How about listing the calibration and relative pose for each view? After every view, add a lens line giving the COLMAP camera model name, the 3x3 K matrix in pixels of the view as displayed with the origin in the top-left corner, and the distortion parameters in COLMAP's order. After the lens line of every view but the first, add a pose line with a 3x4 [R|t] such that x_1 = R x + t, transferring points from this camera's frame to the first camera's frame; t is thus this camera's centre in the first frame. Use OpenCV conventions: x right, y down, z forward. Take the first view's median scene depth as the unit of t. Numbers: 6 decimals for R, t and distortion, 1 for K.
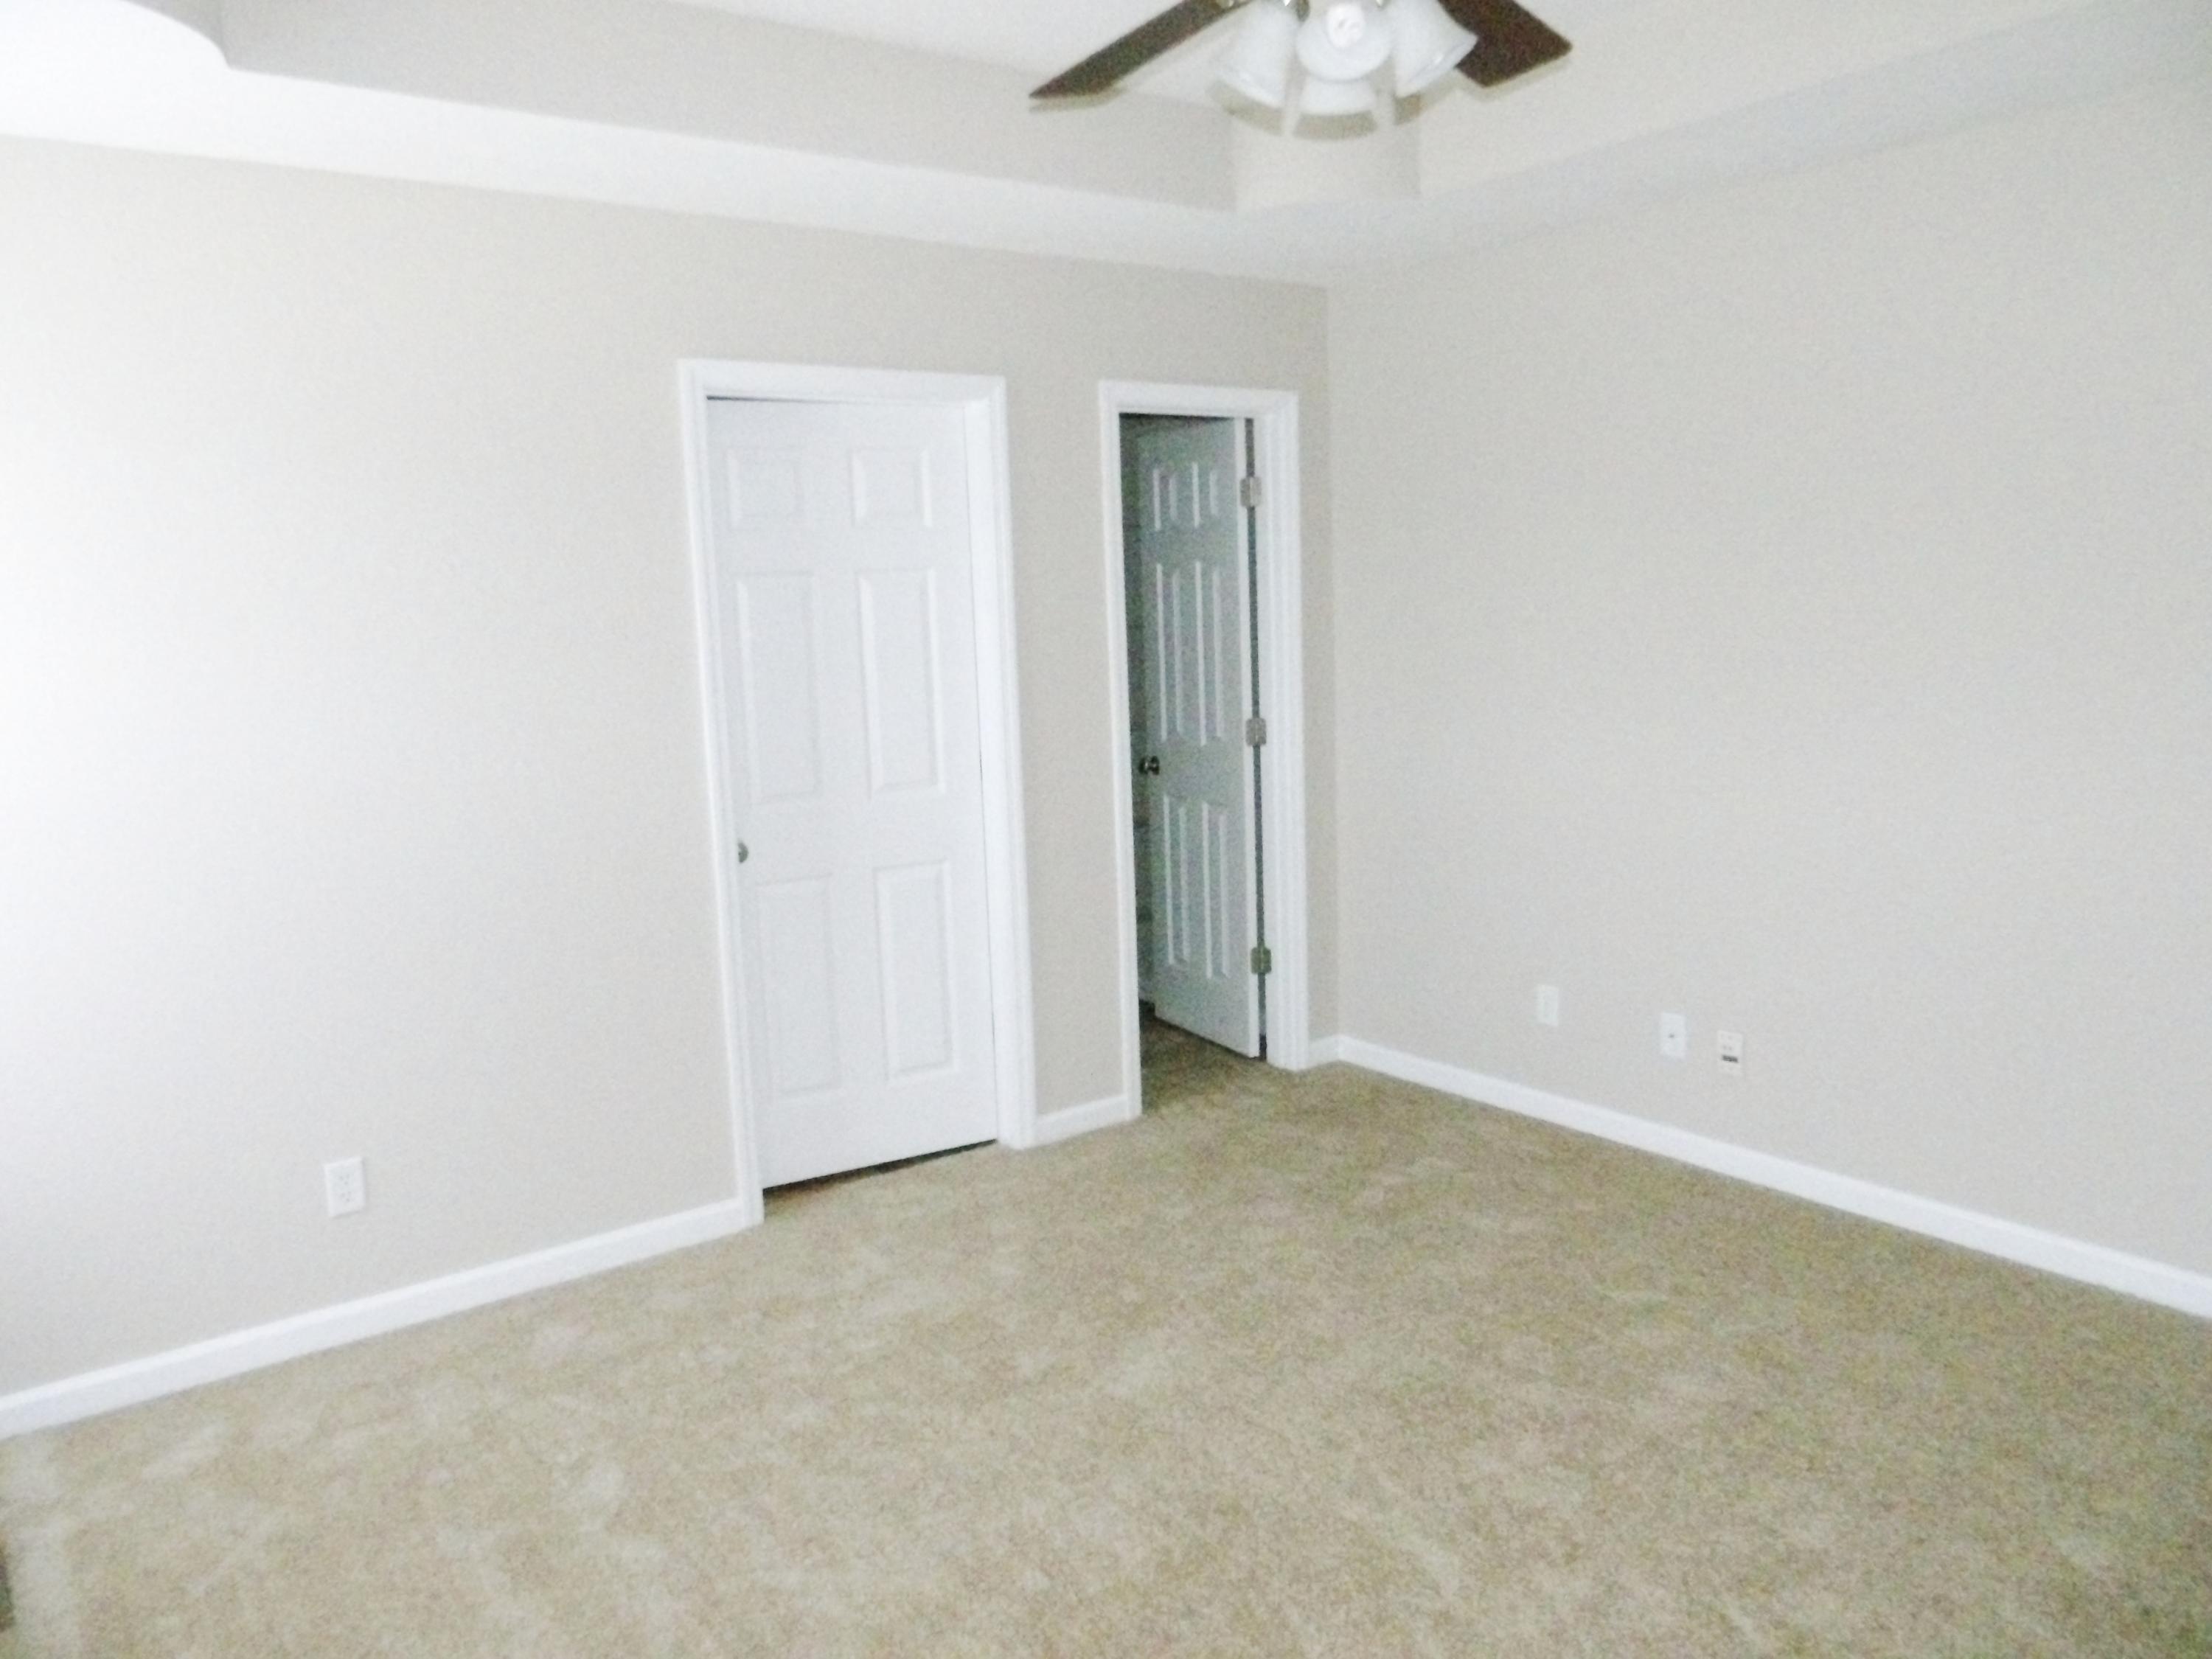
lens RADIAL K [[1546.4, 0, 1104.8], [0, 1546.4, 803.8], [0, 0, 1]] dist [0.003779, 0.005148]
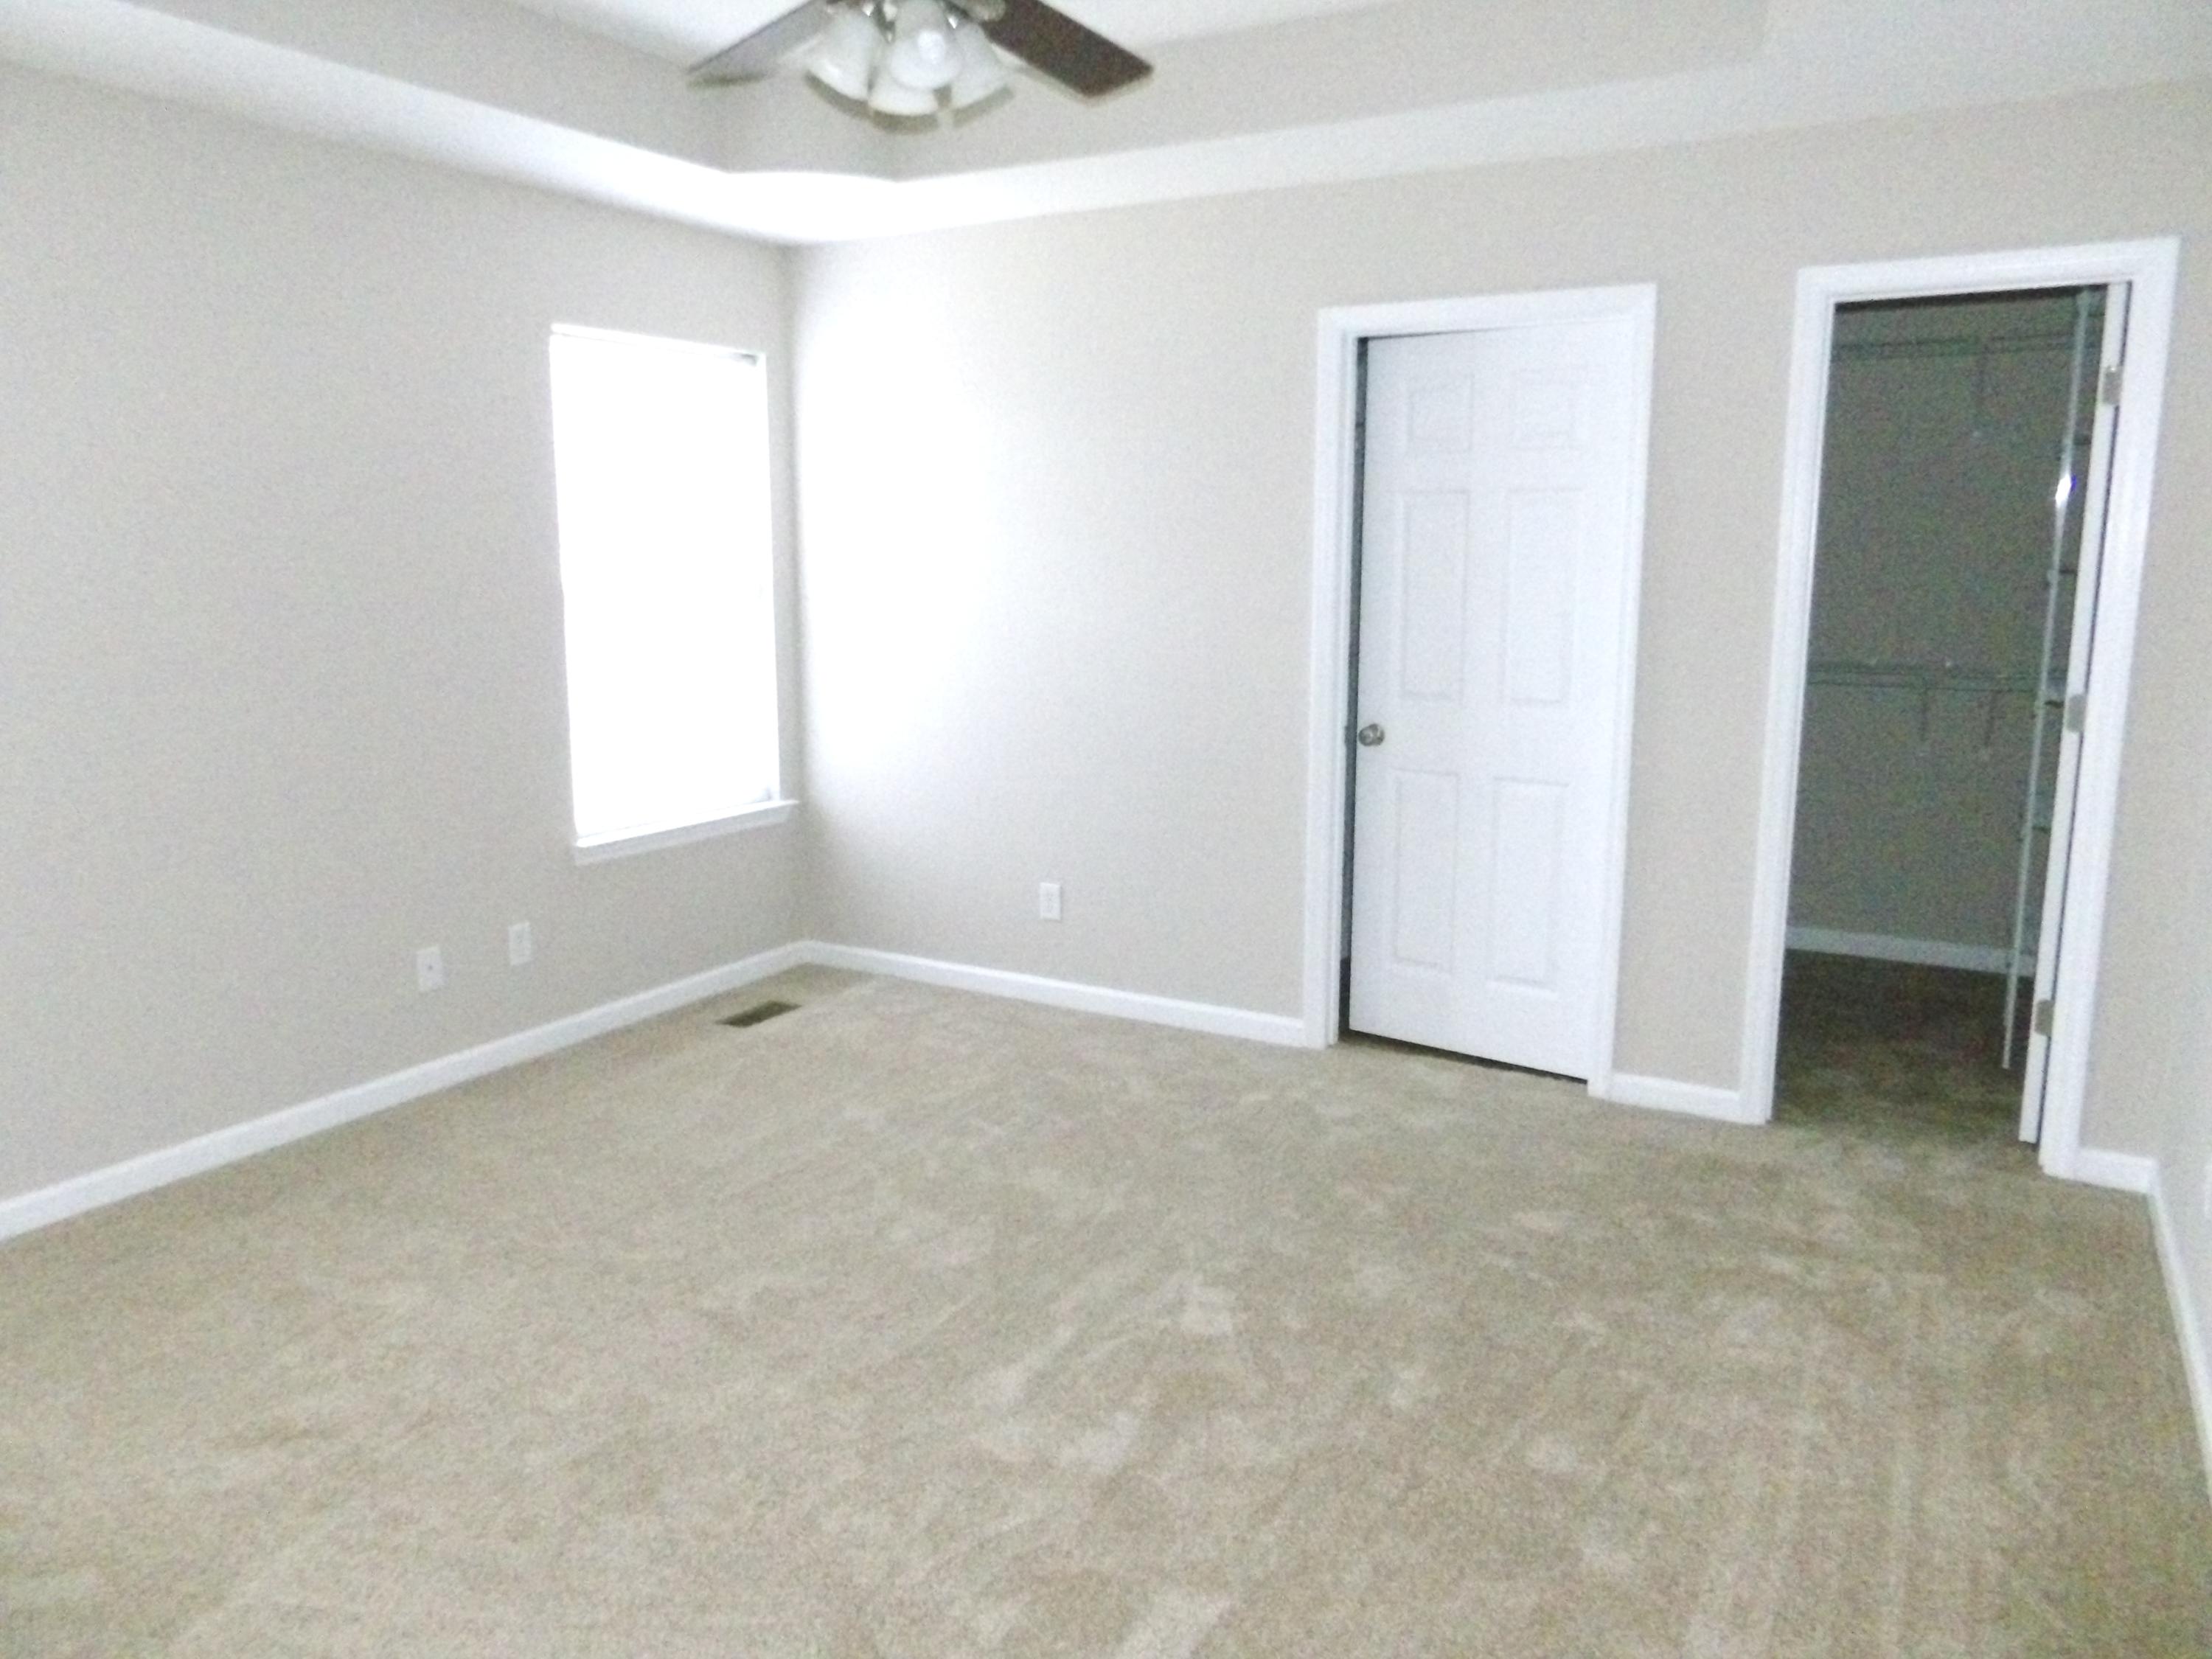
lens RADIAL K [[1546.4, 0, 1104.8], [0, 1546.4, 803.8], [0, 0, 1]] dist [0.003779, 0.005148]
pose [[0.411334, 0.187077, -0.892080, 0.670764], [-0.140389, 0.980035, 0.140789, -0.050608], [0.900608, 0.067327, 0.429386, 0.311692]]
